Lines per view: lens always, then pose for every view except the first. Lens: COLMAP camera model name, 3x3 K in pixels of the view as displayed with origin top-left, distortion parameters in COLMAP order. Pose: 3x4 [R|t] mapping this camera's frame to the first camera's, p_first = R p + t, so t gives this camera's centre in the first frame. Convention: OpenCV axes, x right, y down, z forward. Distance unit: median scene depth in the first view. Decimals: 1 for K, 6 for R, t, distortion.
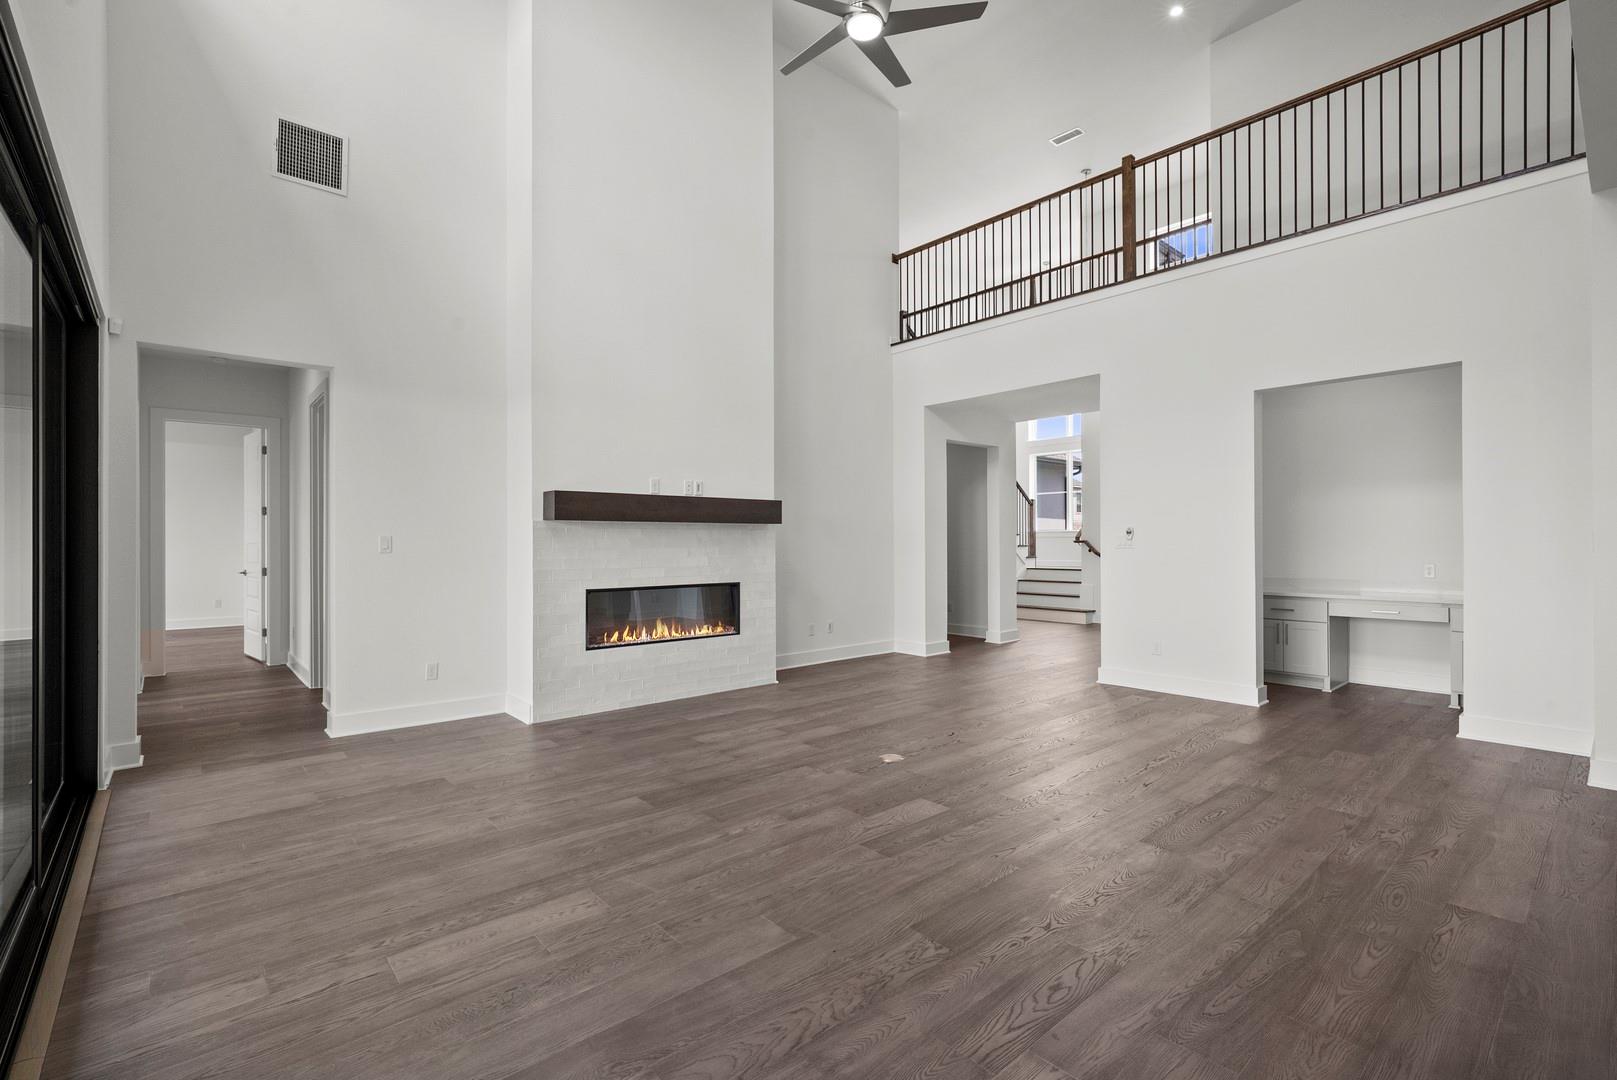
lens RADIAL K [[724.7, 0, 808.5], [0, 724.7, 540.0], [0, 0, 1]] dist [-0.001917, -0.000279]
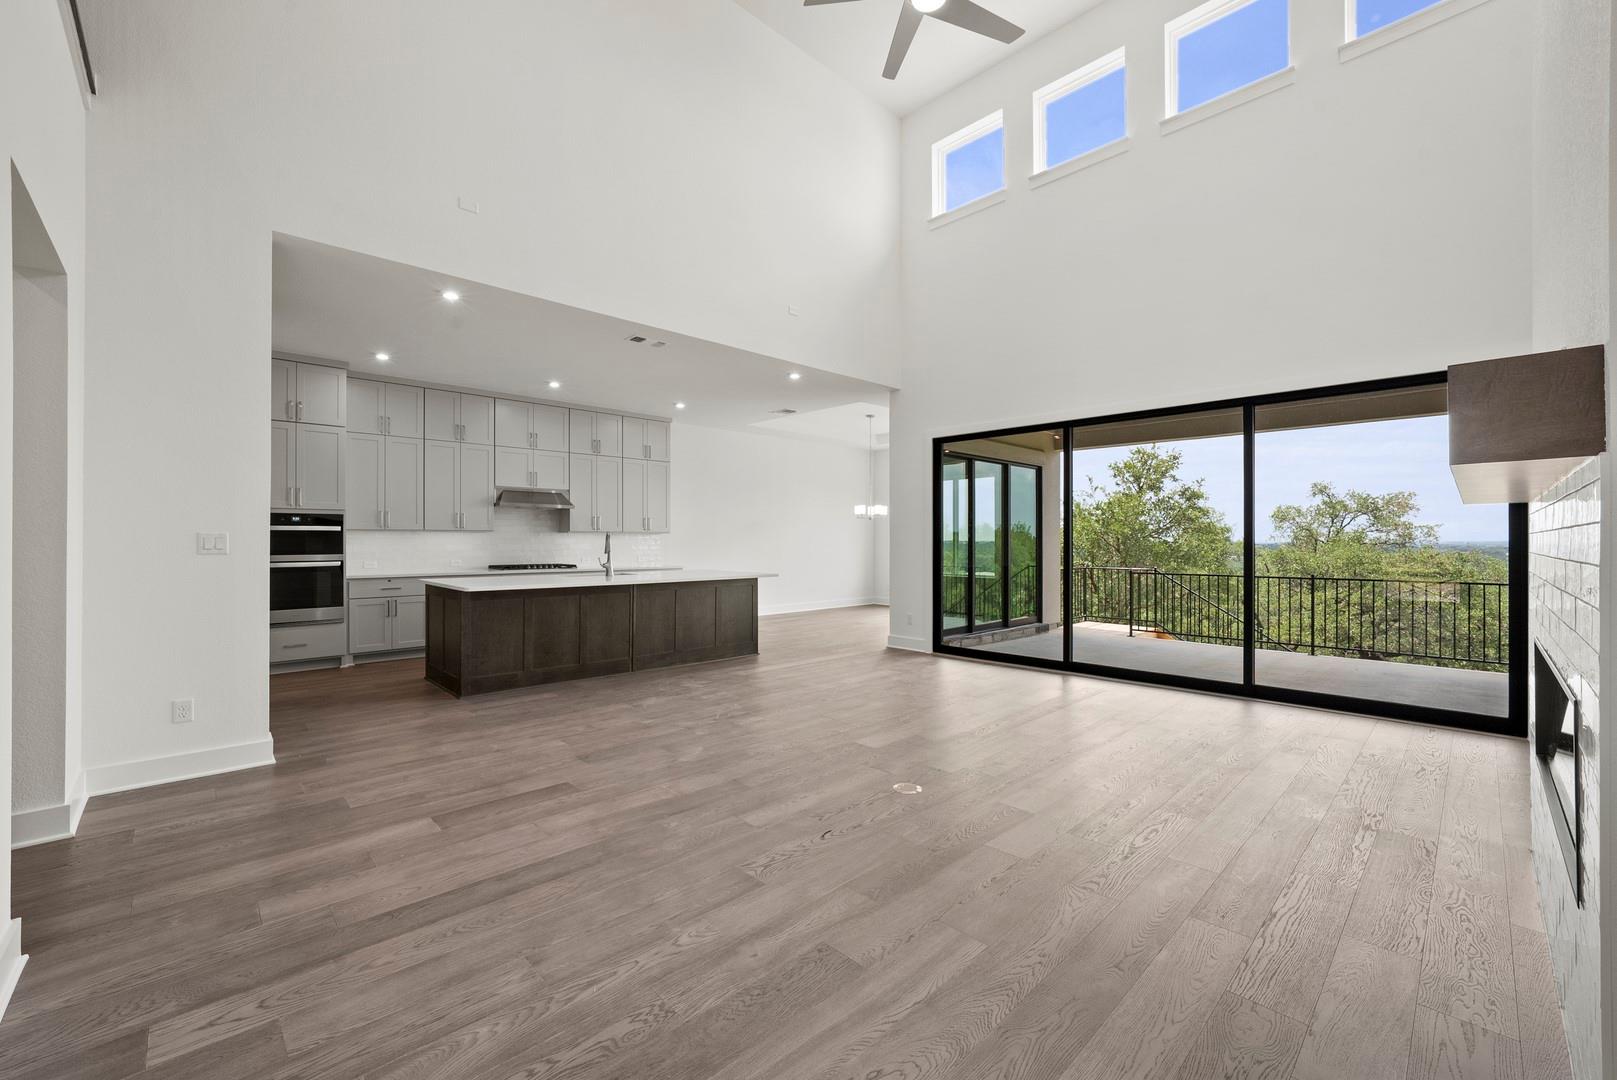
lens RADIAL K [[655.1, 0, 808.5], [0, 655.1, 540.0], [0, 0, 1]] dist [-0.012178, 0.000131]
pose [[-0.999112, 0.002688, -0.042053, 0.343472], [0.002812, 0.999992, -0.002880, 0.003961], [0.042045, -0.002996, -0.999111, 2.306350]]
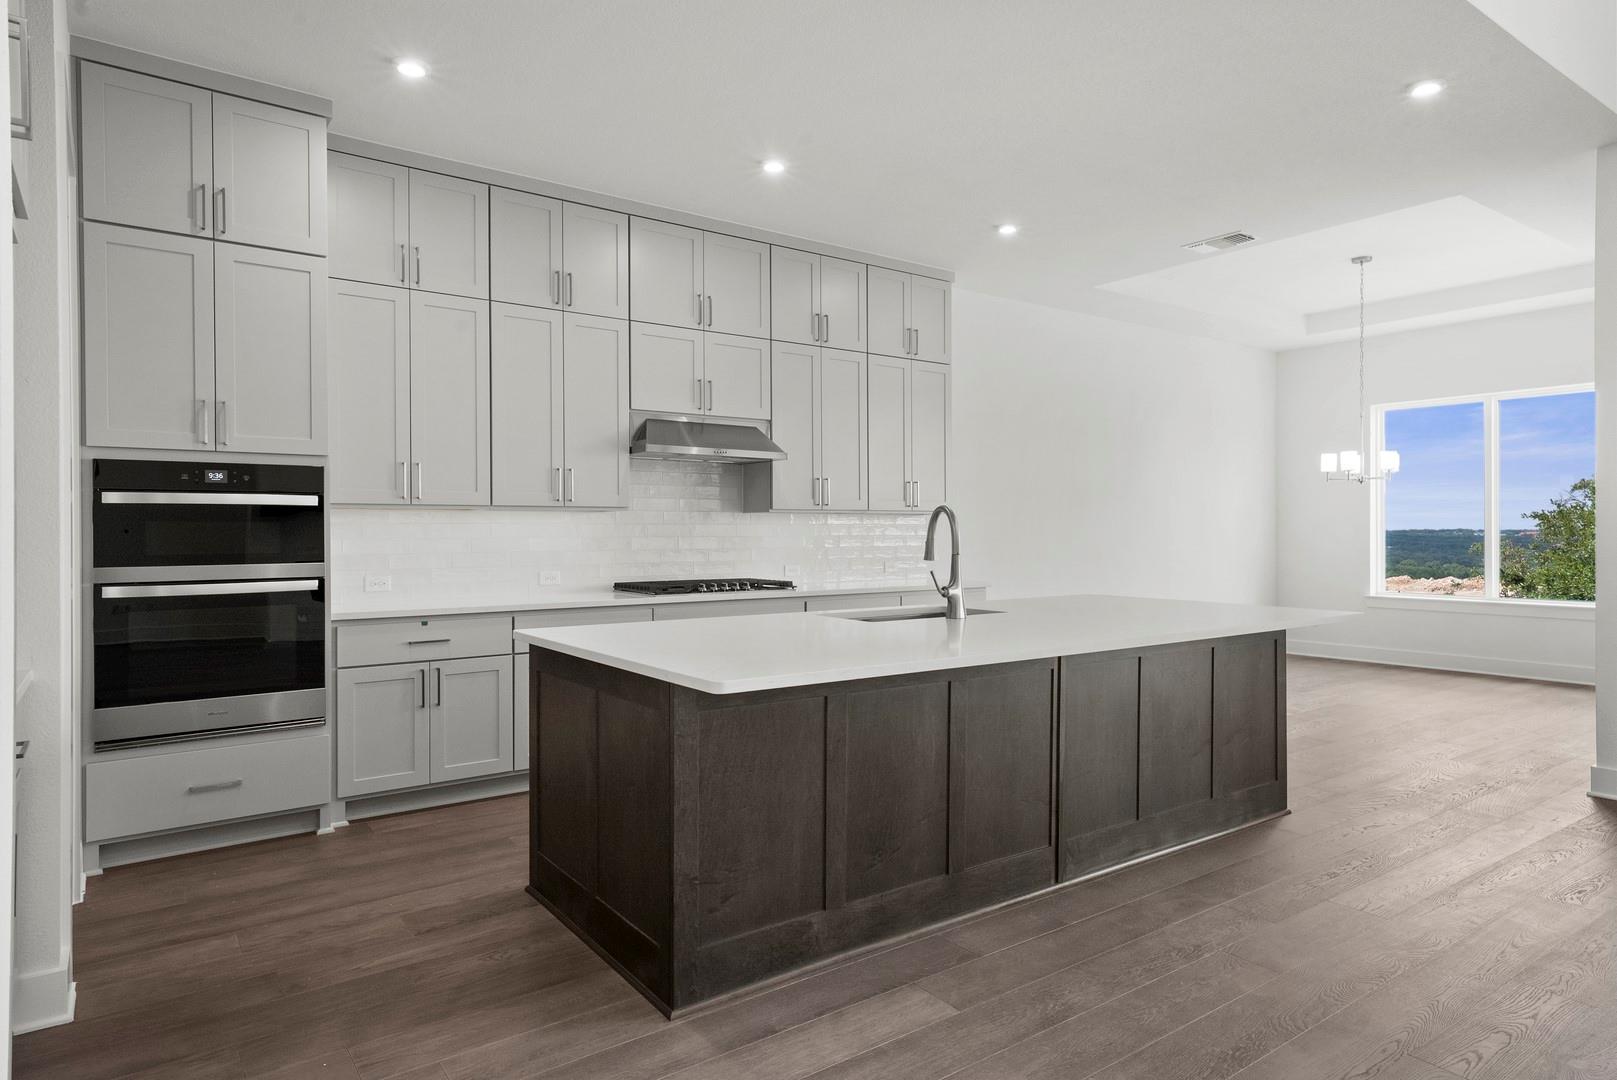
lens RADIAL K [[955.0, 0, 808.5], [0, 955.0, 540.0], [0, 0, 1]] dist [0.026526, 0.000255]
pose [[-0.994930, 0.003285, 0.100519, 0.933881], [0.004084, 0.999962, 0.007746, 0.002897], [-0.100490, 0.008117, -0.994905, 1.428529]]
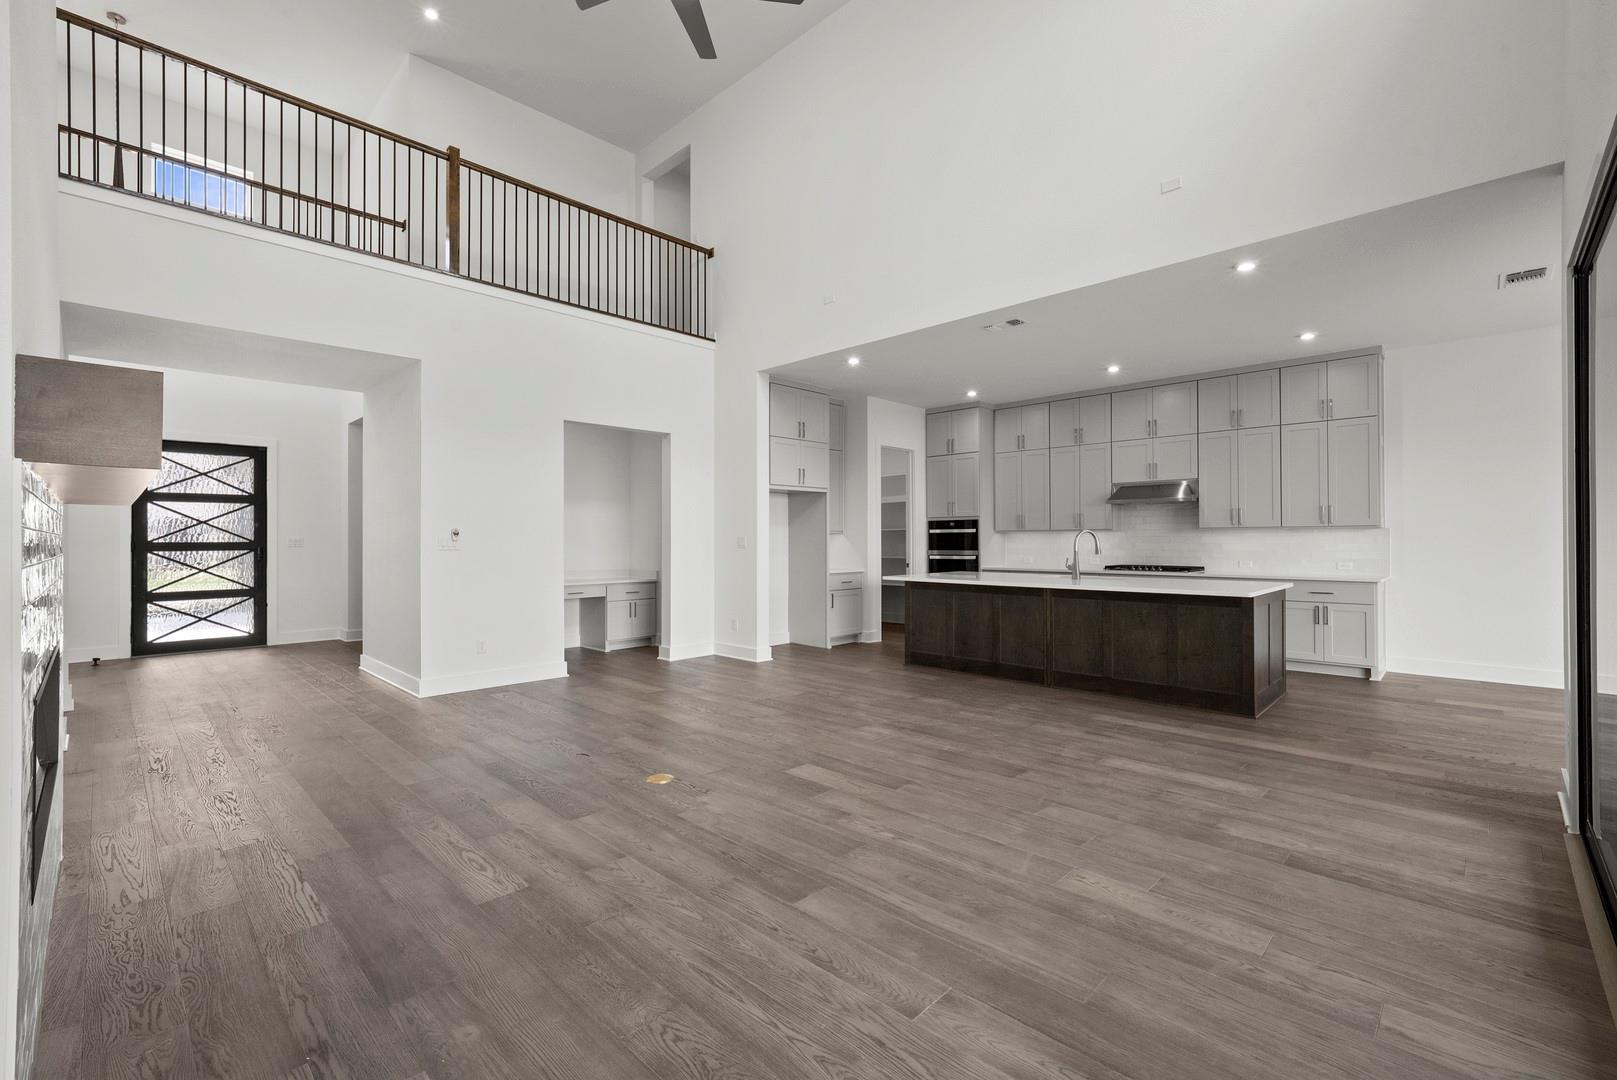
lens RADIAL K [[696.8, 0, 808.5], [0, 696.8, 540.0], [0, 0, 1]] dist [-0.015984, 0.005712]
pose [[-0.071221, 0.003545, 0.997454, -0.997880], [0.001859, 0.999992, -0.003421, 0.005018], [-0.997459, 0.001611, -0.071227, 1.132428]]
